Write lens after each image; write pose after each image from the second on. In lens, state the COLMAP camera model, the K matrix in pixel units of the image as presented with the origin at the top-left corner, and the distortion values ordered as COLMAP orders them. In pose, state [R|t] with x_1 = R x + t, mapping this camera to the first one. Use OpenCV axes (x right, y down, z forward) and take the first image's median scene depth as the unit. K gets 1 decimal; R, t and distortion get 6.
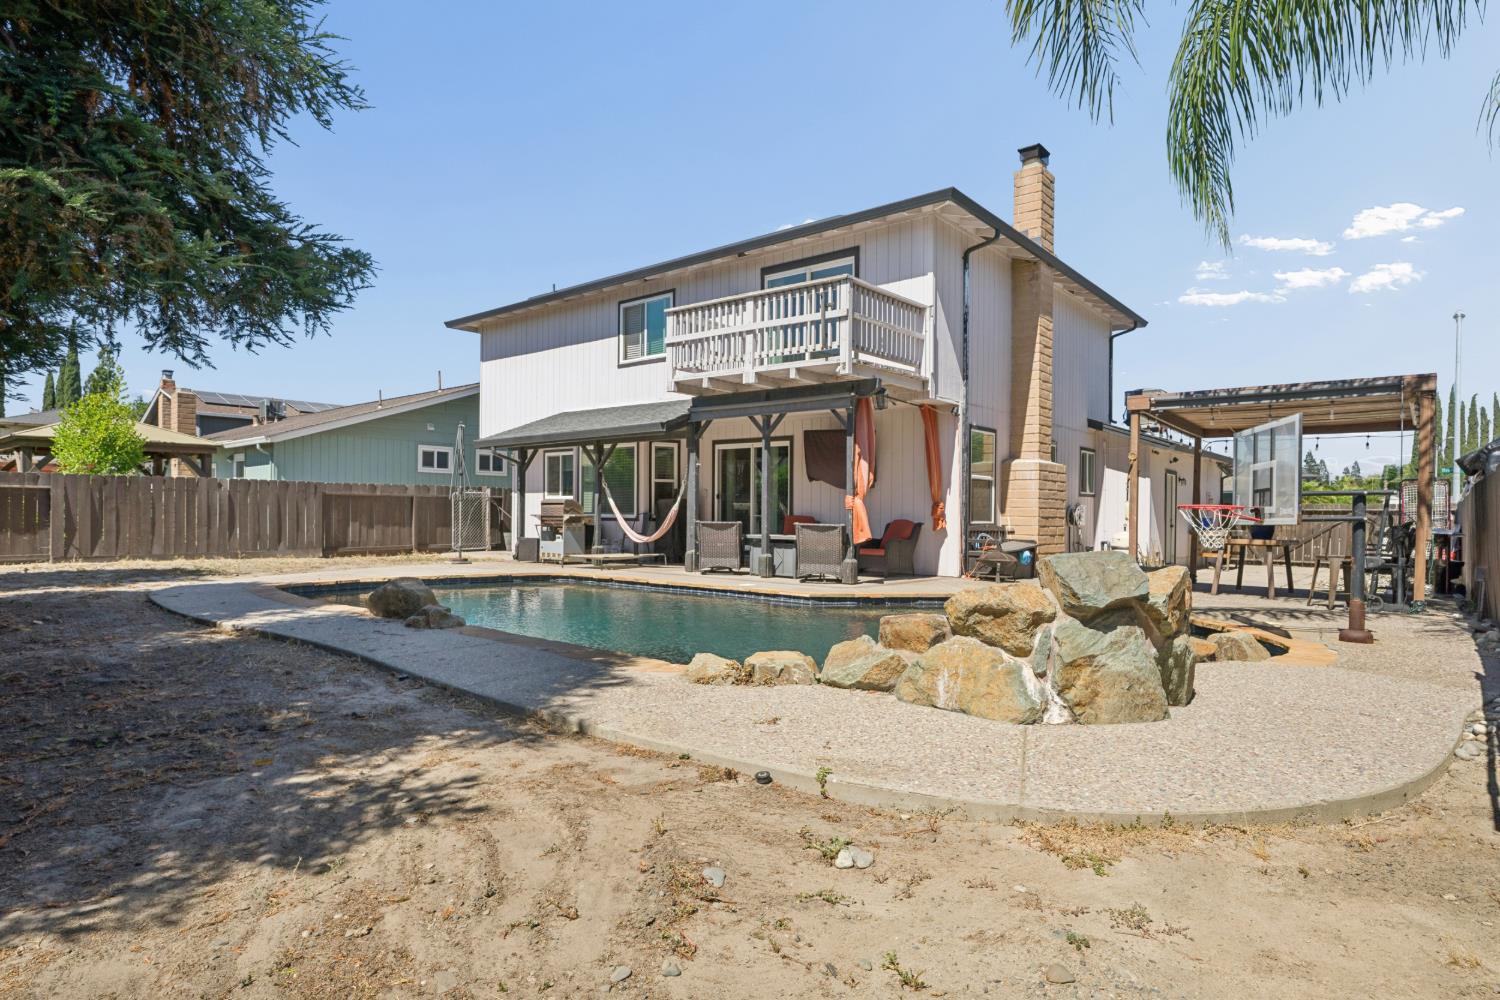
lens RADIAL K [[827.5, 0, 750.0], [0, 827.5, 500.0], [0, 0, 1]] dist [-0.001307, -0.000129]
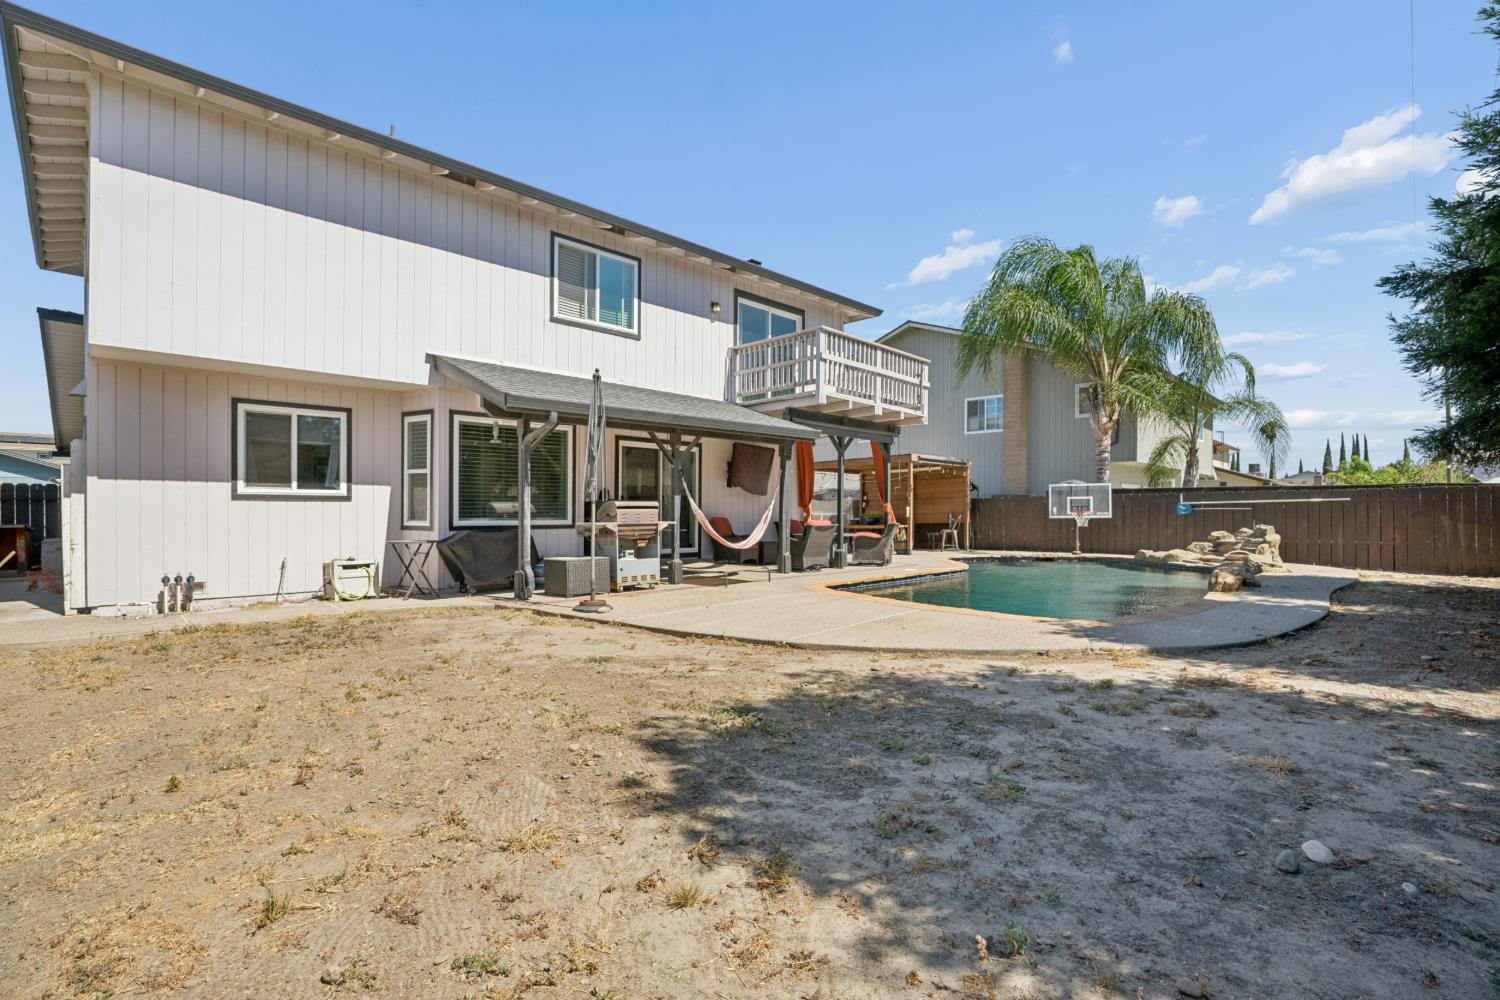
lens RADIAL K [[735.8, 0, 750.0], [0, 735.8, 500.0], [0, 0, 1]] dist [-0.004561, -0.000338]
pose [[0.071711, 0.011463, 0.997360, -0.823847], [-0.014208, 0.999844, -0.010470, 0.004060], [-0.997324, -0.013420, 0.071863, 0.800445]]
